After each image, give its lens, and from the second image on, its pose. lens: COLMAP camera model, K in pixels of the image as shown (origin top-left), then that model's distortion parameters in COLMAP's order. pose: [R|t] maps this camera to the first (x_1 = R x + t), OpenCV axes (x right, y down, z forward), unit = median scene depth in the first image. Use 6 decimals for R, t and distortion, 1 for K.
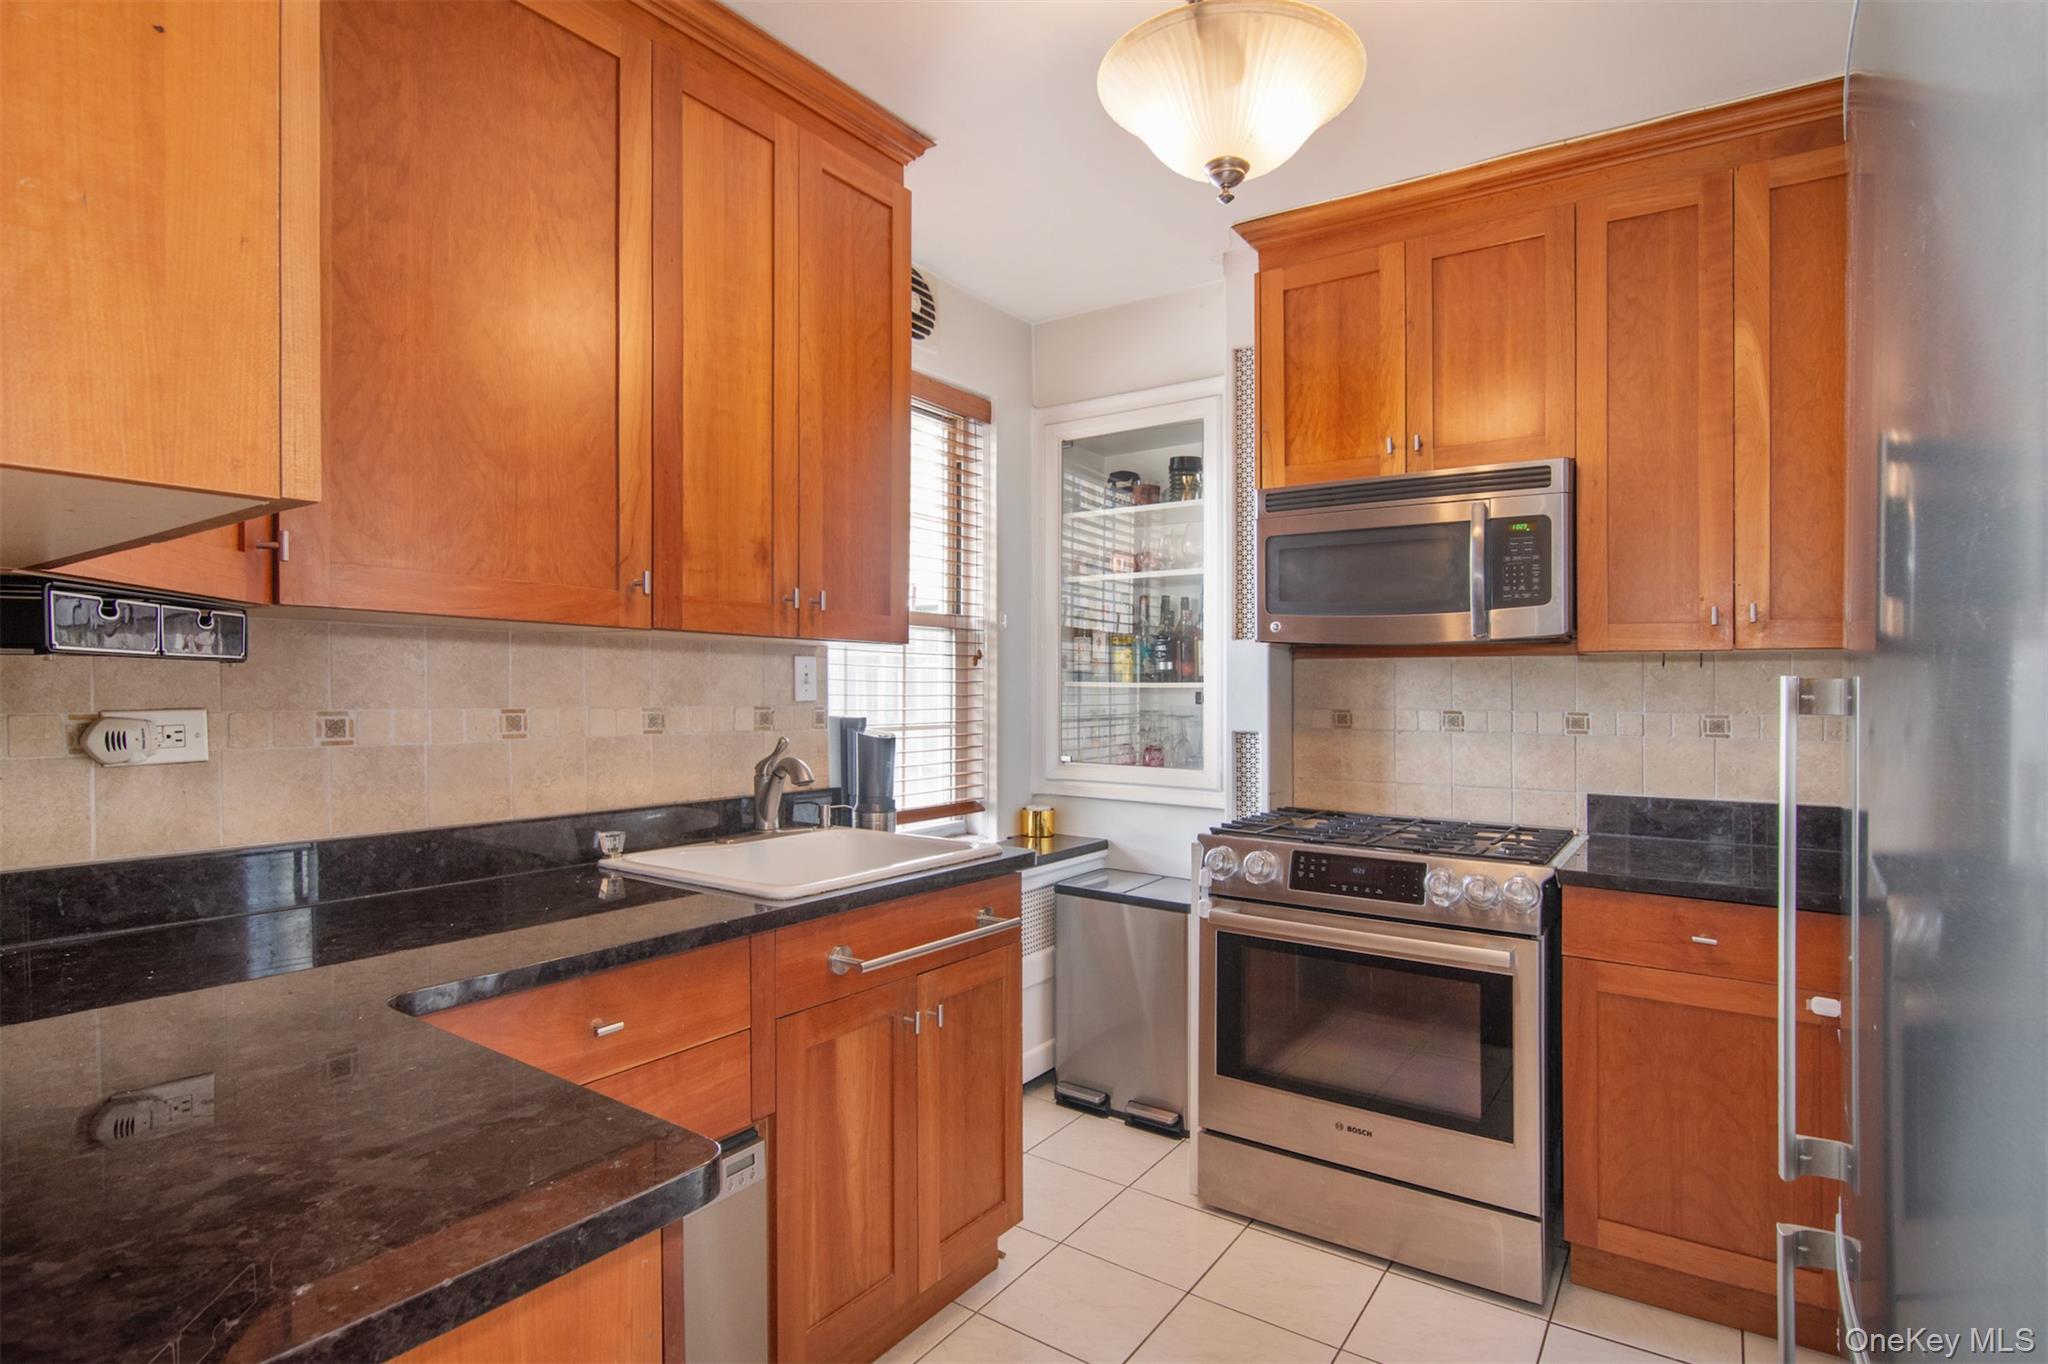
lens RADIAL K [[1015.6, 0, 1024.9], [0, 1015.6, 671.2], [0, 0, 1]] dist [-0.000078, -0.001484]
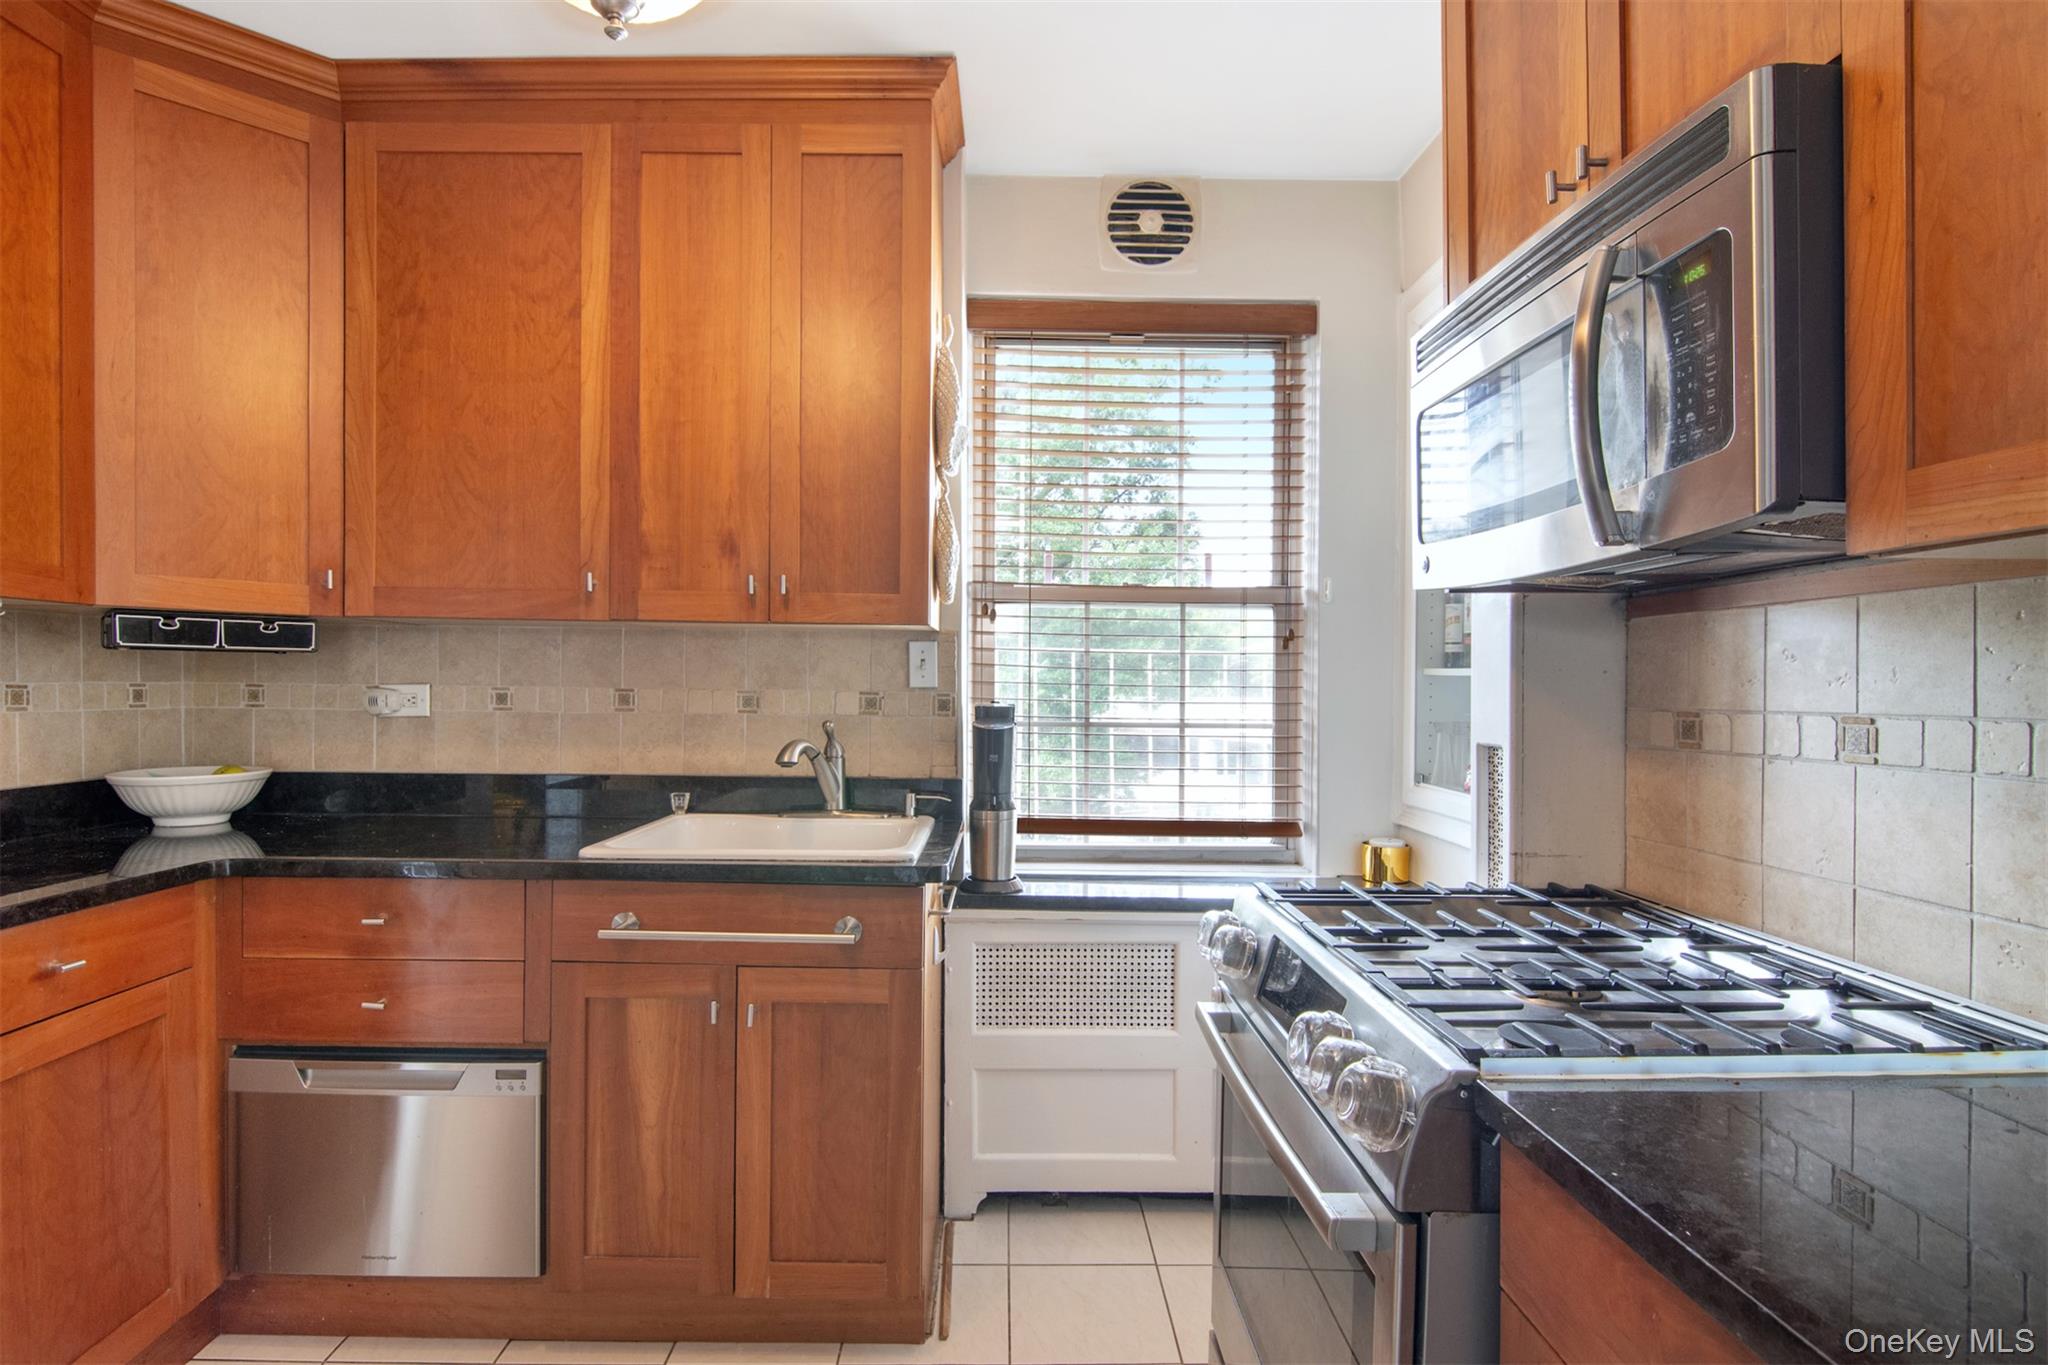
lens RADIAL K [[1025.1, 0, 1014.0], [0, 1025.1, 684.3], [0, 0, 1]] dist [0.000350, -0.001292]
pose [[0.577378, -0.000861, -0.816477, 0.809679], [0.007150, 0.999966, 0.004002, 0.029132], [0.816446, -0.008149, 0.577364, 0.631816]]
